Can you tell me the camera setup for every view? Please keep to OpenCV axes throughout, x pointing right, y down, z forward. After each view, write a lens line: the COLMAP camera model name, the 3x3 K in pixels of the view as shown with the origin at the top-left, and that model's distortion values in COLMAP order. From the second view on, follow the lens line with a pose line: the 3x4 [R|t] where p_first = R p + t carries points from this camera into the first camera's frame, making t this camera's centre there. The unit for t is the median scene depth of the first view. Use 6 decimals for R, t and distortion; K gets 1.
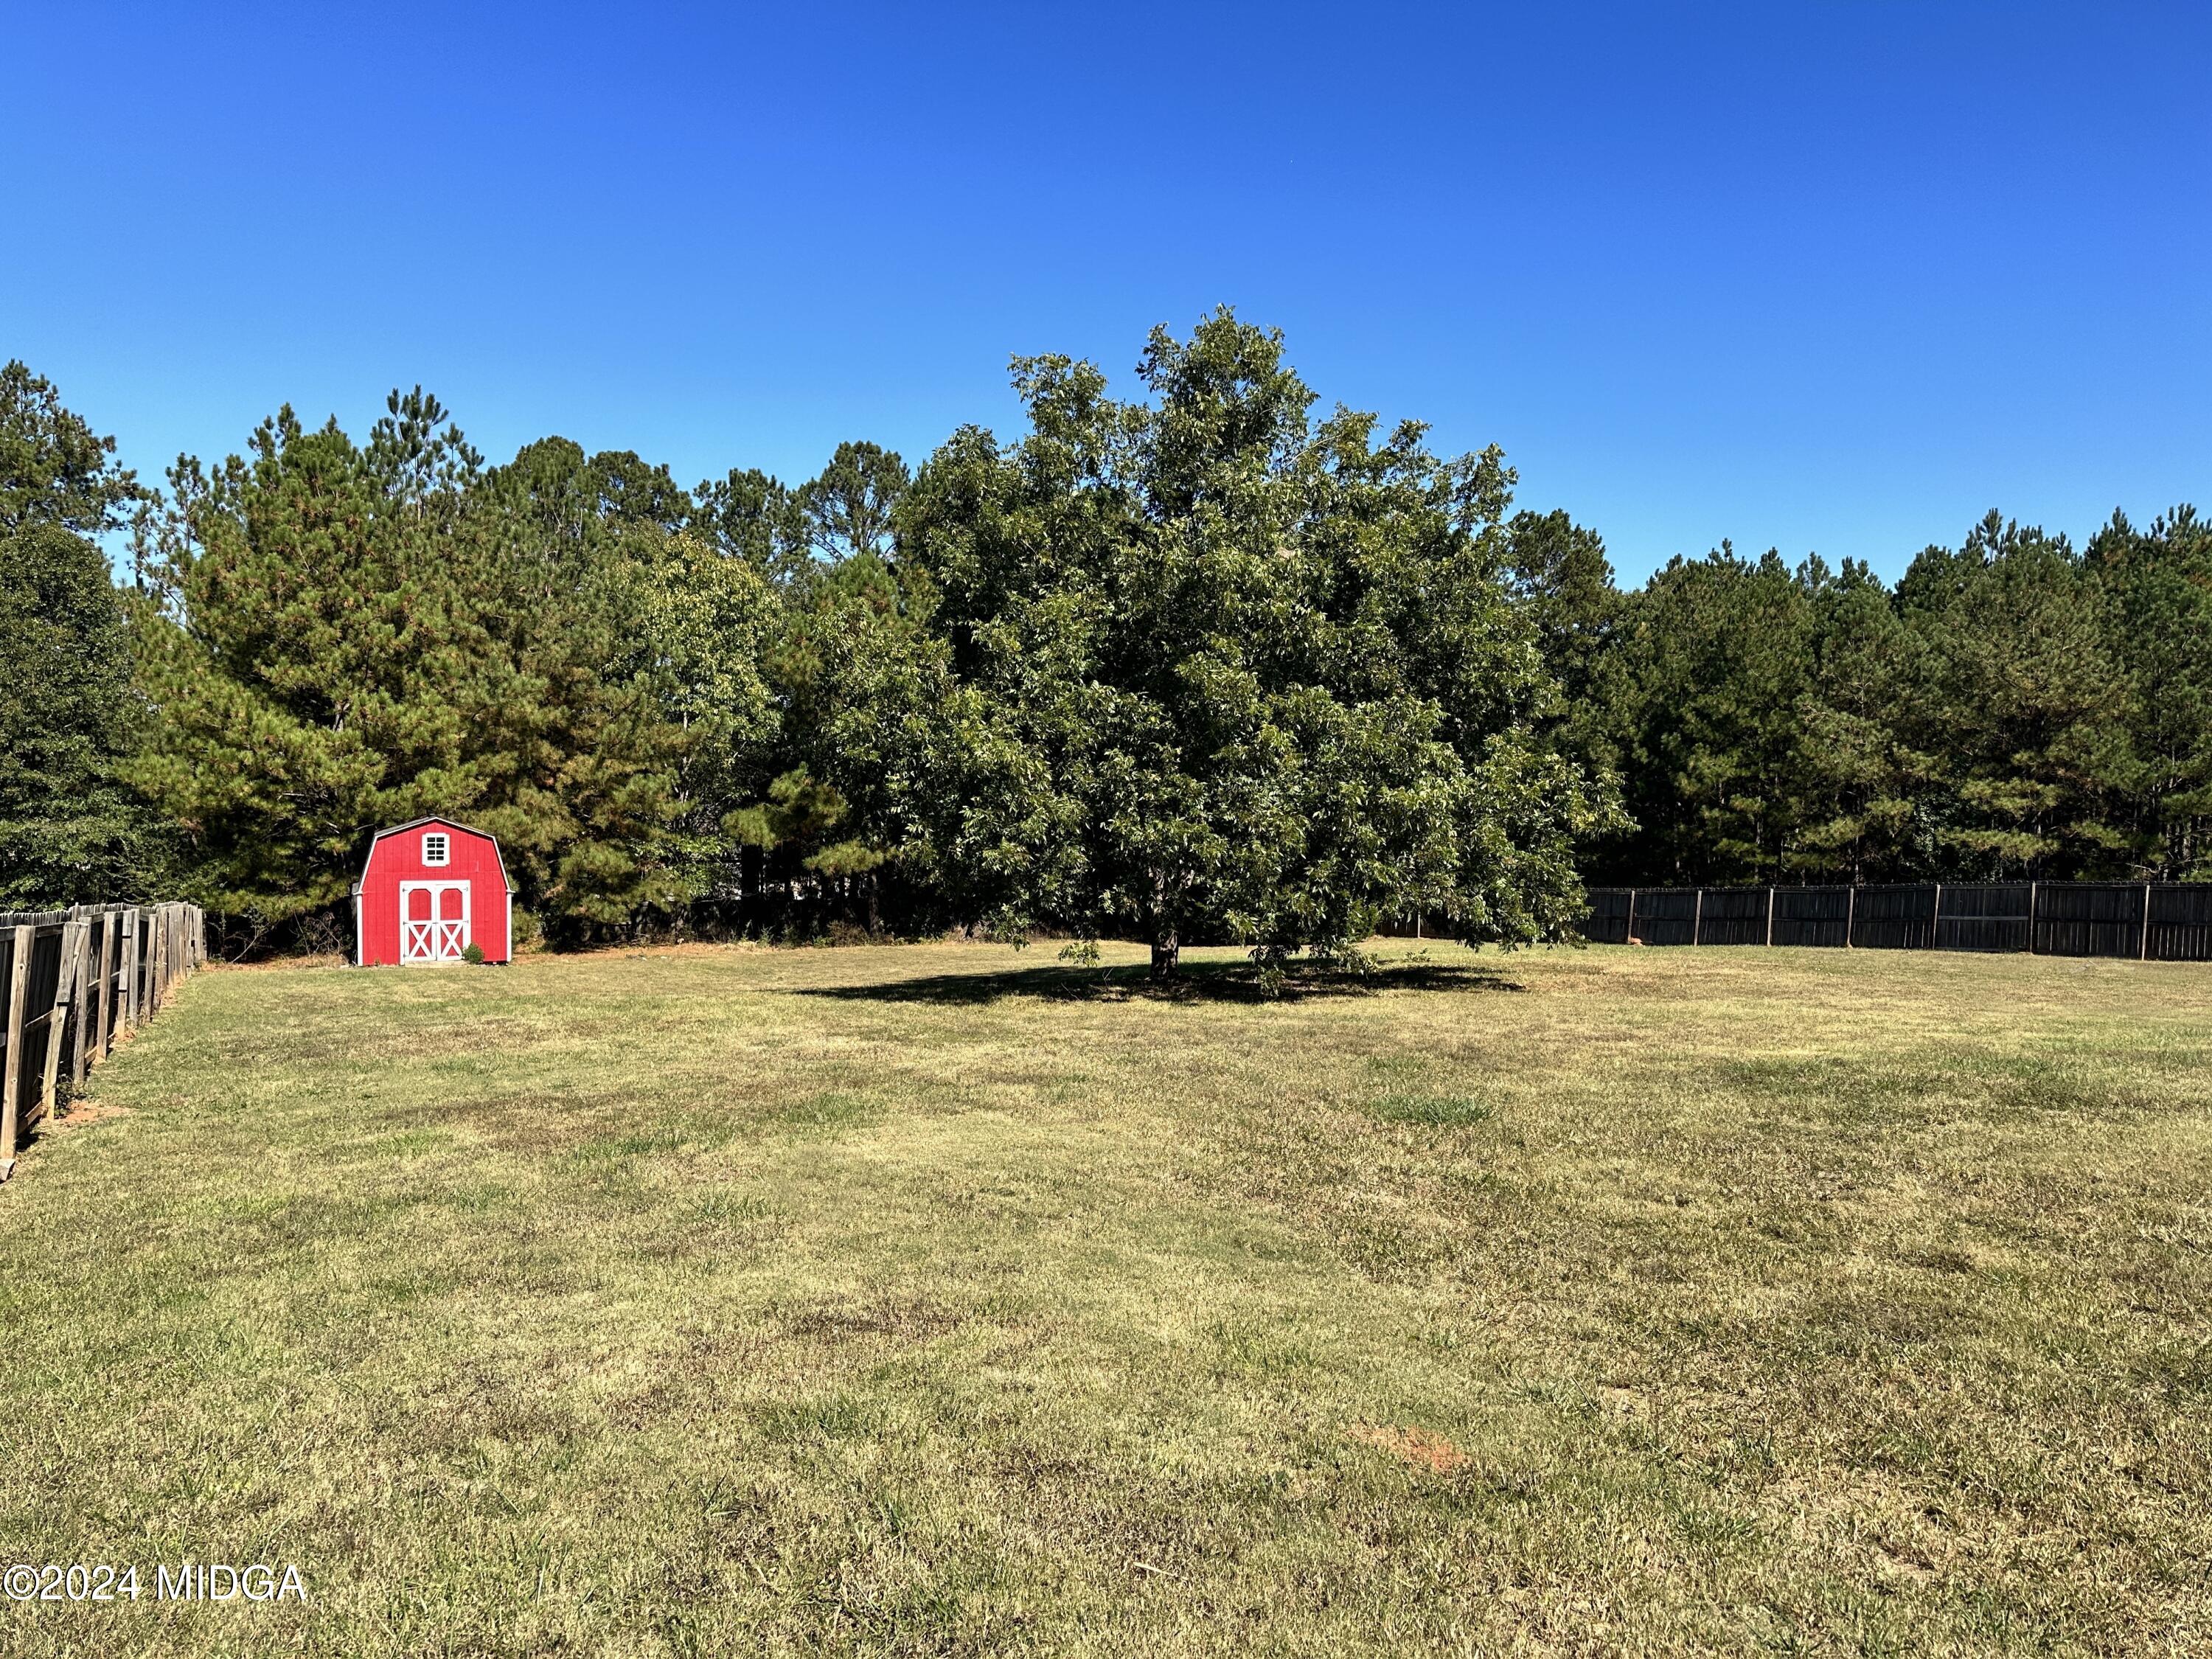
lens RADIAL K [[1540.0, 0, 1110.3], [0, 1540.0, 831.0], [0, 0, 1]] dist [0.027933, -0.034095]
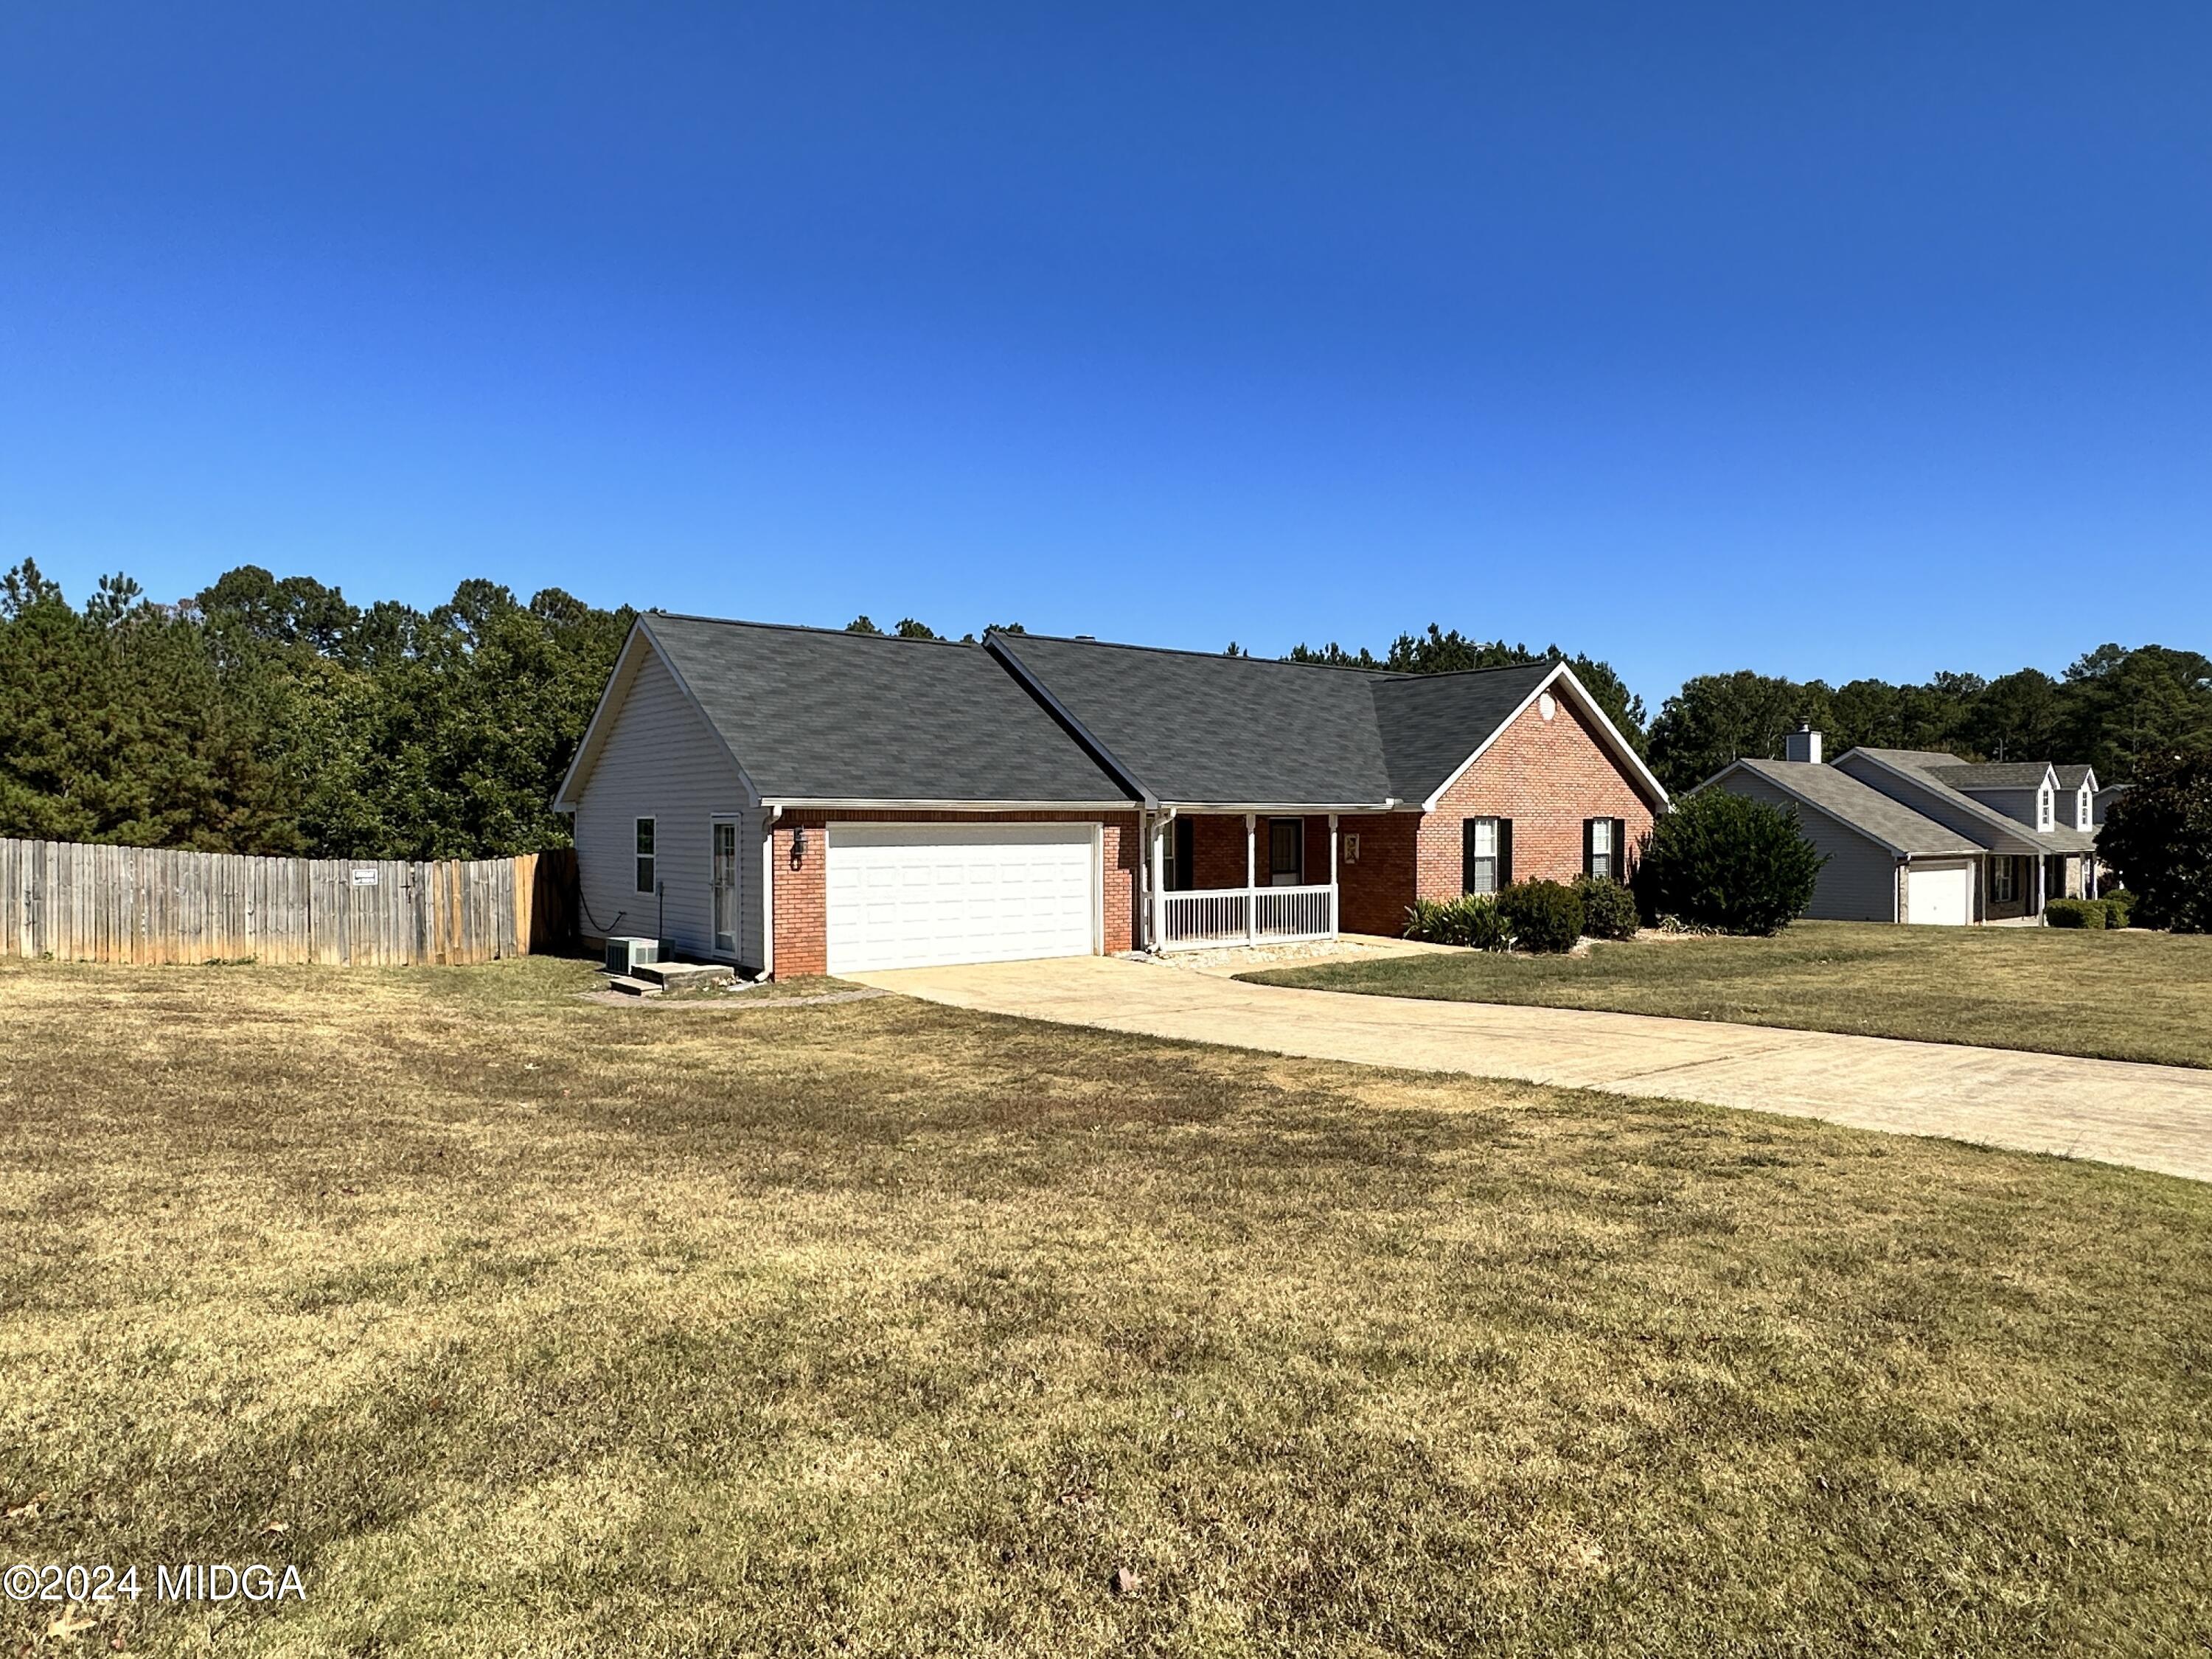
lens RADIAL K [[1380.0, 0, 1108.1], [0, 1380.0, 828.1], [0, 0, 1]] dist [-0.002961, 0.000478]
pose [[0.984921, -0.018771, 0.171986, 0.289621], [0.020885, 0.999727, -0.010490, 0.003231], [-0.171742, 0.013924, 0.985044, -0.534836]]
